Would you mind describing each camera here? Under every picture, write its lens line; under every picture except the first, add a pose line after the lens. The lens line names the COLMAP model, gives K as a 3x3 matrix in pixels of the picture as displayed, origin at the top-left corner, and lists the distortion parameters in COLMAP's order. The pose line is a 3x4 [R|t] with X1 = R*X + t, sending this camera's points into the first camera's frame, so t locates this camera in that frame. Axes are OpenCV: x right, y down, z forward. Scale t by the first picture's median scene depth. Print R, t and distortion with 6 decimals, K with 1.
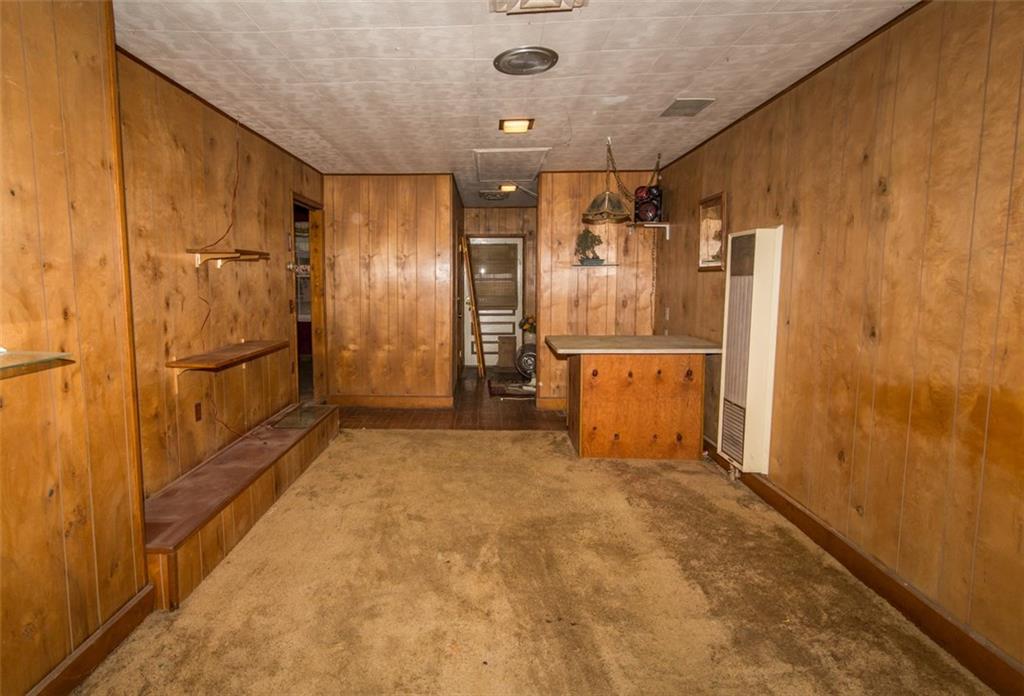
lens RADIAL K [[521.1, 0, 455.4], [0, 521.1, 328.3], [0, 0, 1]] dist [0.001491, 0.000602]
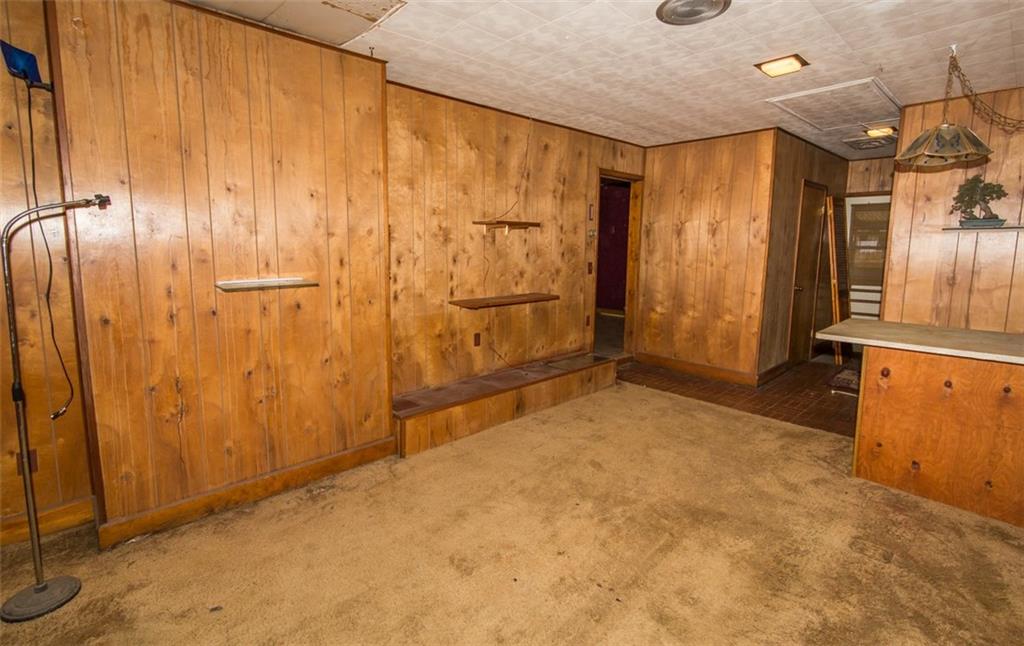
lens RADIAL K [[492.6, 0, 509.5], [0, 492.6, 302.9], [0, 0, 1]] dist [-0.000469, -0.000092]
pose [[0.698819, 0.092117, -0.709343, 0.394775], [-0.076989, 0.995599, 0.053444, -0.010638], [0.711144, 0.017264, 0.702835, 0.115207]]
